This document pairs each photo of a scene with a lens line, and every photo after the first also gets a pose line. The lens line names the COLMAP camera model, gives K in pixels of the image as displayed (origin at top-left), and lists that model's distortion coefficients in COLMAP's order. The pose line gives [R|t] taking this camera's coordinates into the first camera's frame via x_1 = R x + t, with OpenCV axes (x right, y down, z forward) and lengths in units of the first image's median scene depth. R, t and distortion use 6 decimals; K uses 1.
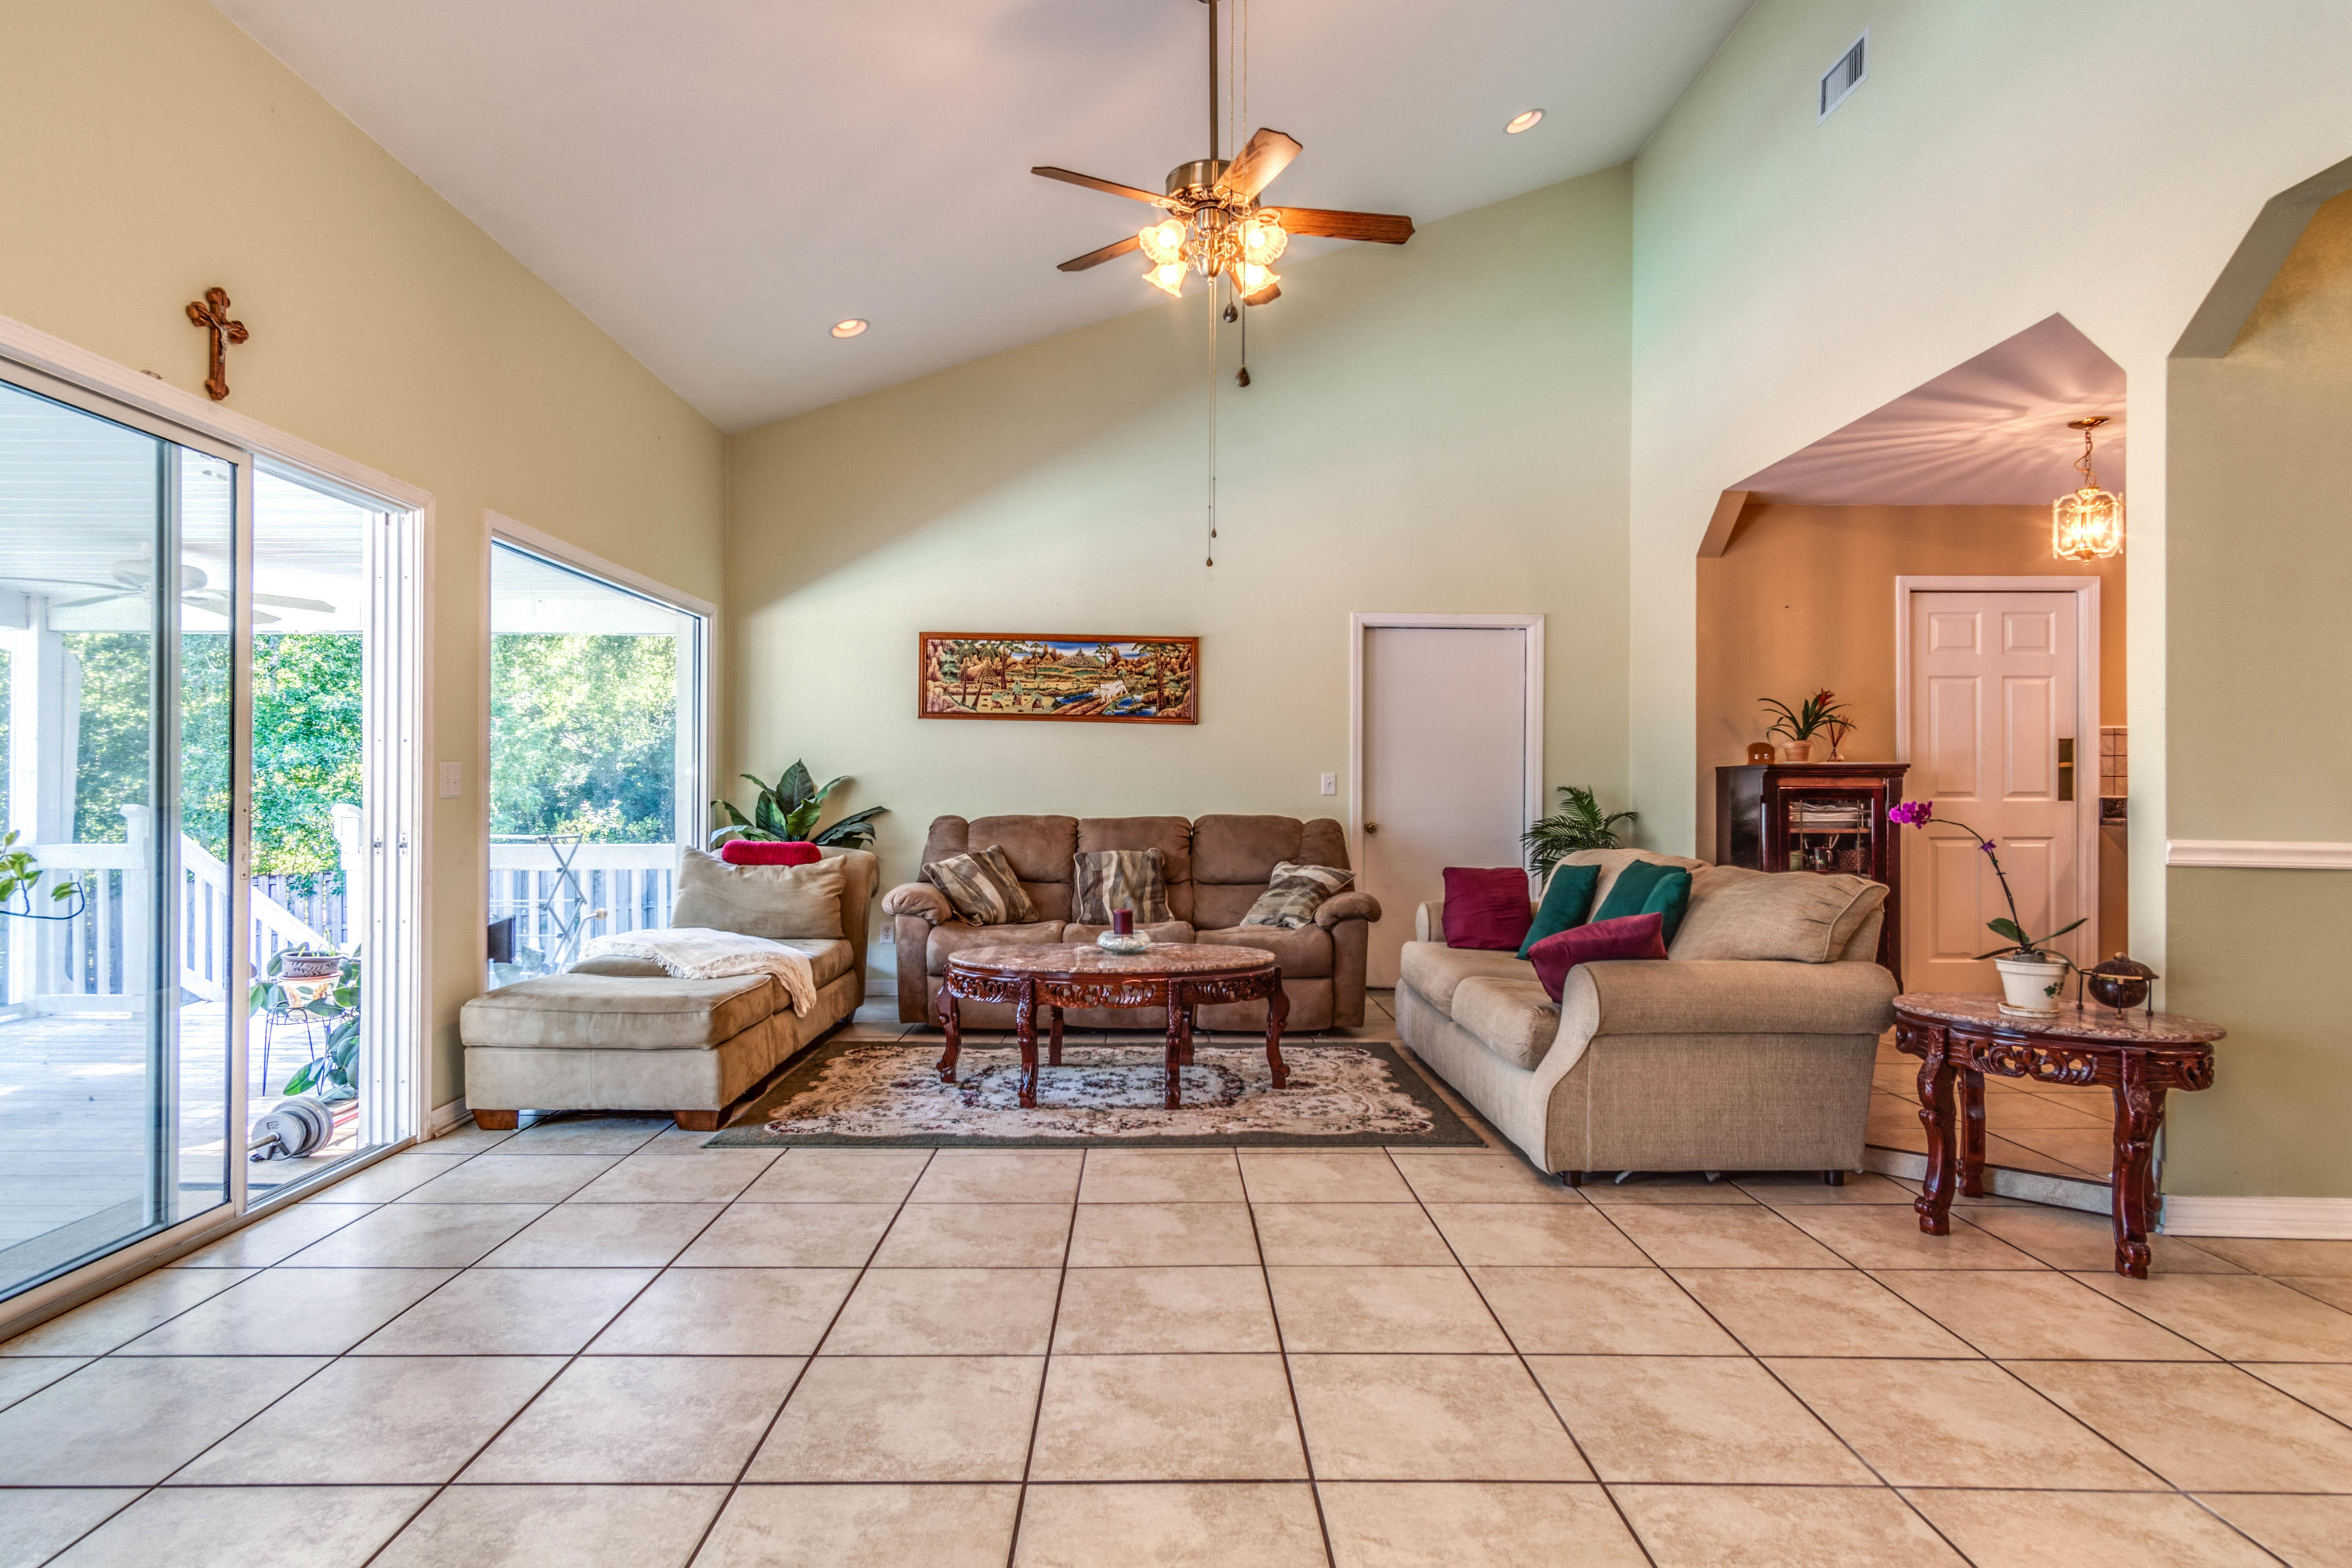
lens RADIAL K [[1305.6, 0, 1175.1], [0, 1305.6, 669.1], [0, 0, 1]] dist [0.003950, 0.001126]
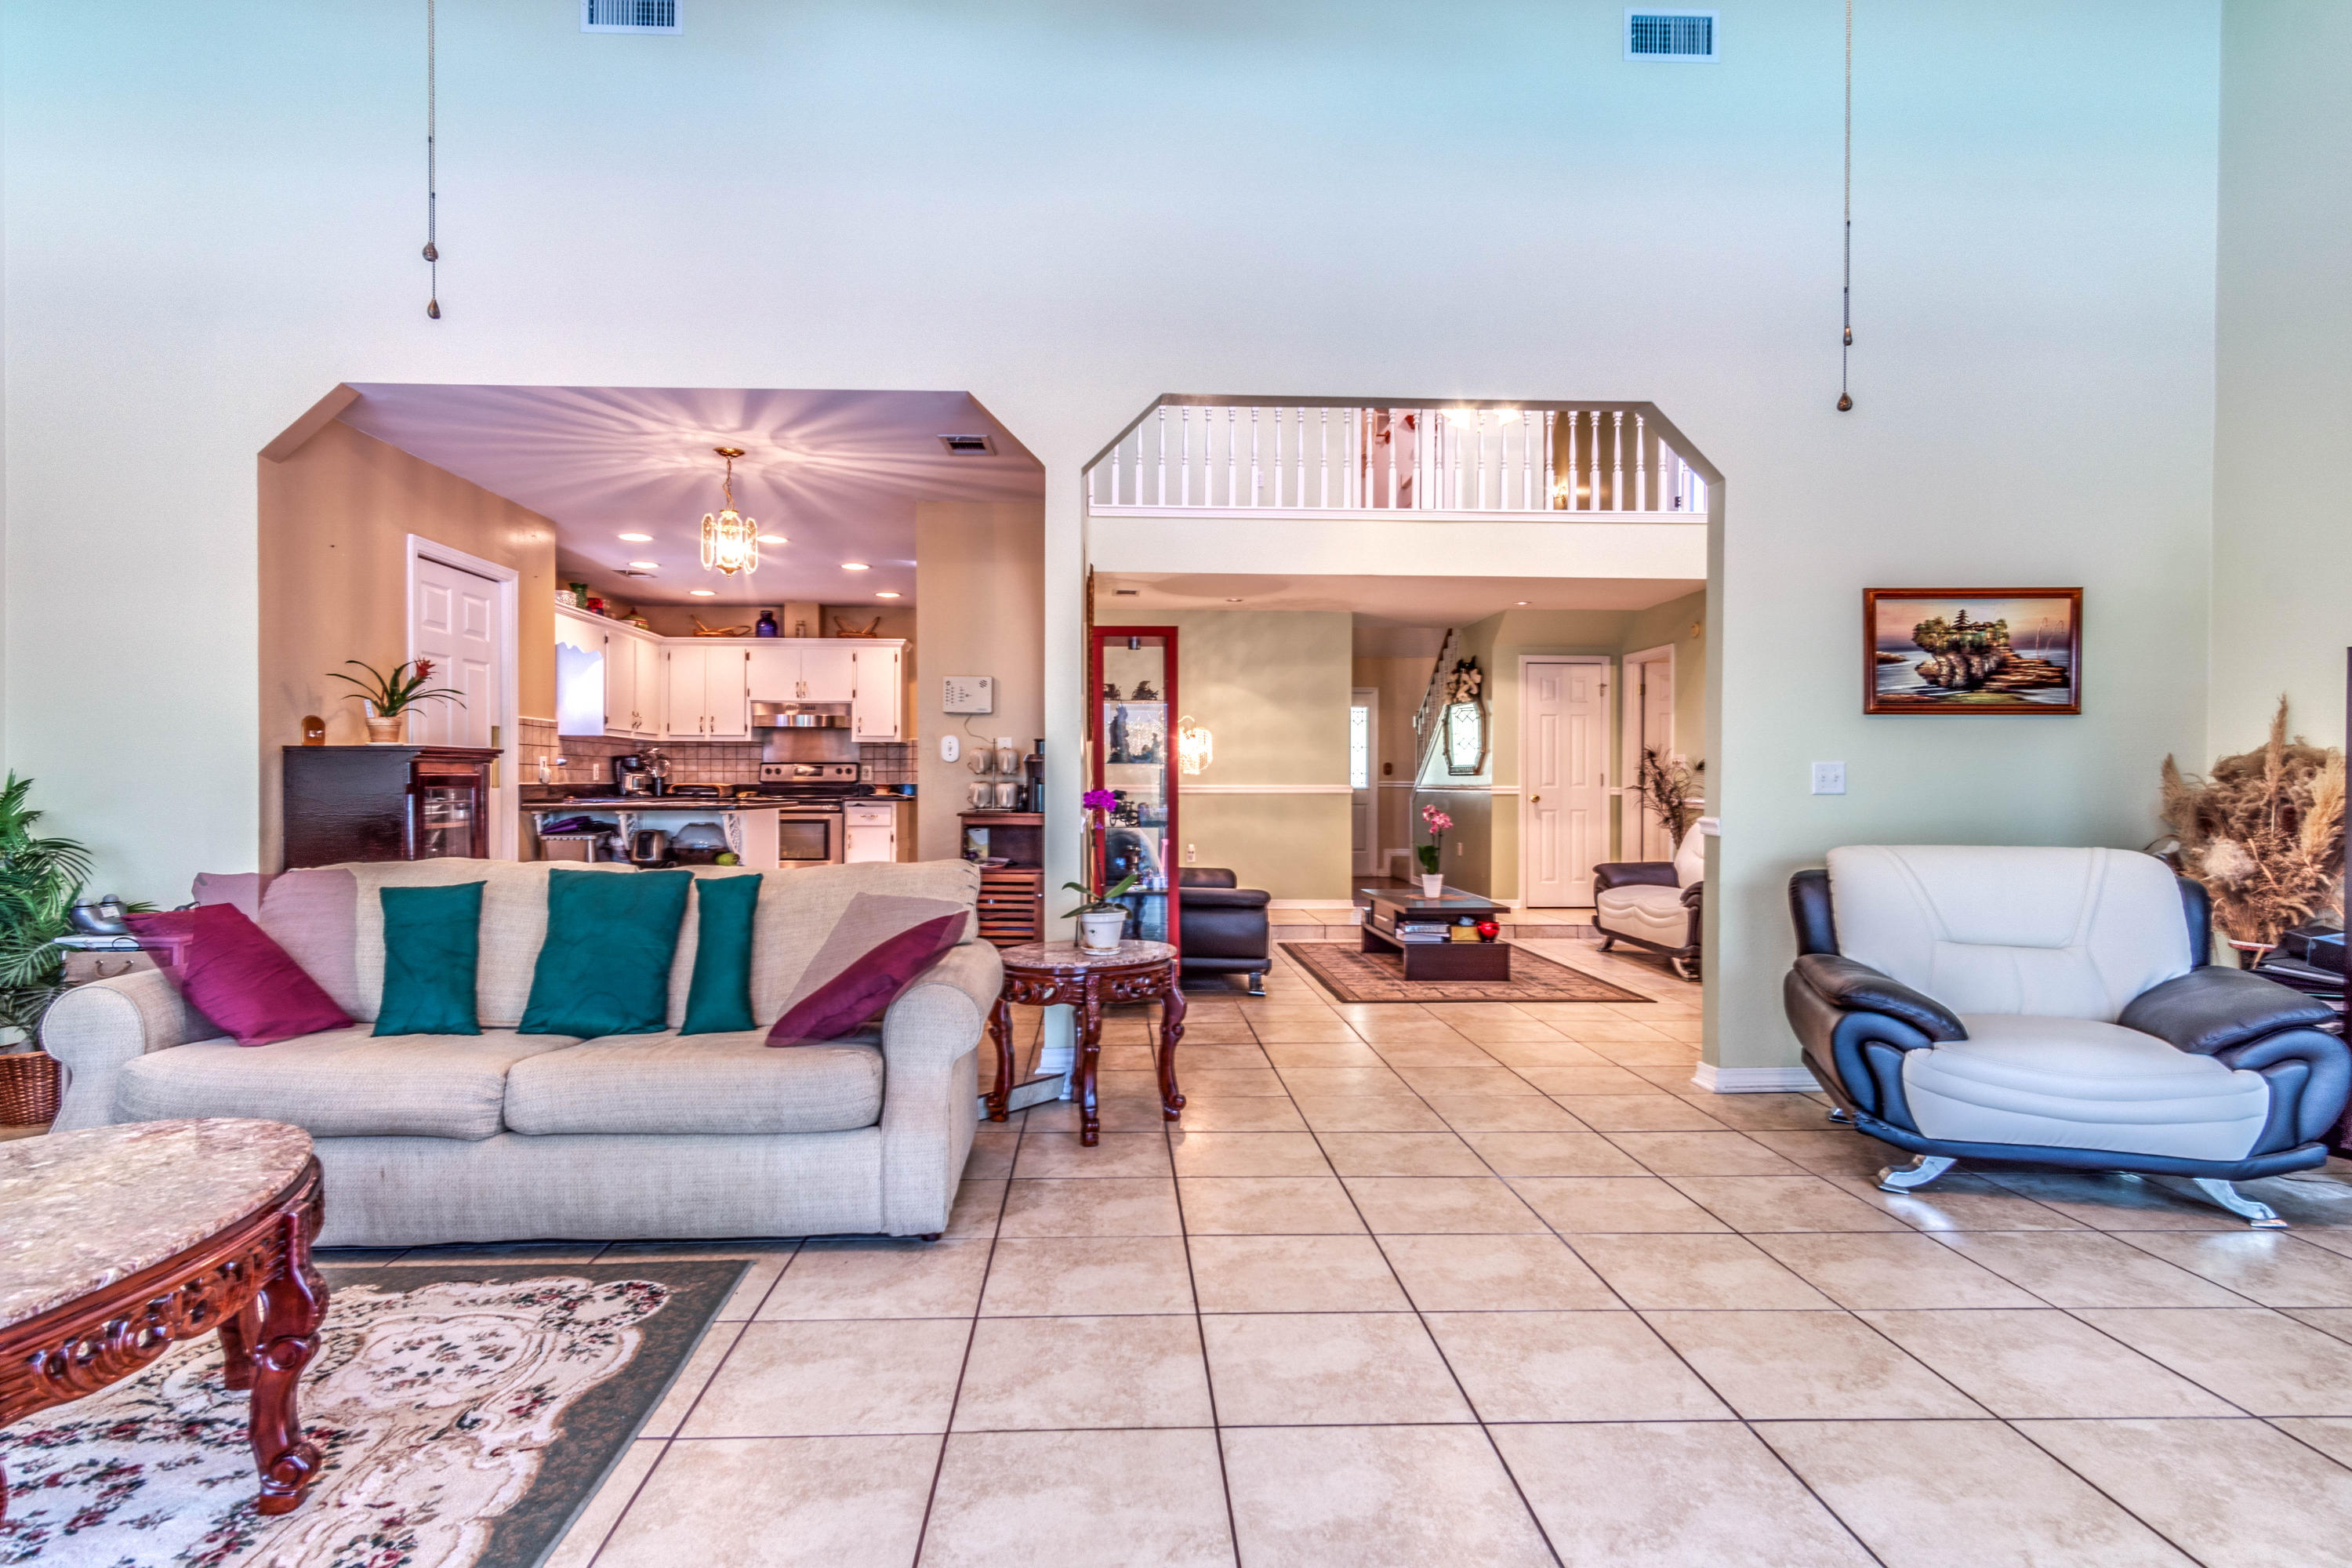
lens RADIAL K [[1241.8, 0, 1169.2], [0, 1241.8, 776.5], [0, 0, 1]] dist [0.006858, 0.000923]
pose [[-0.031218, -0.006619, 0.999491, -0.433686], [-0.099656, 0.995016, 0.003477, 0.053814], [-0.994532, -0.099496, -0.031722, 0.726200]]
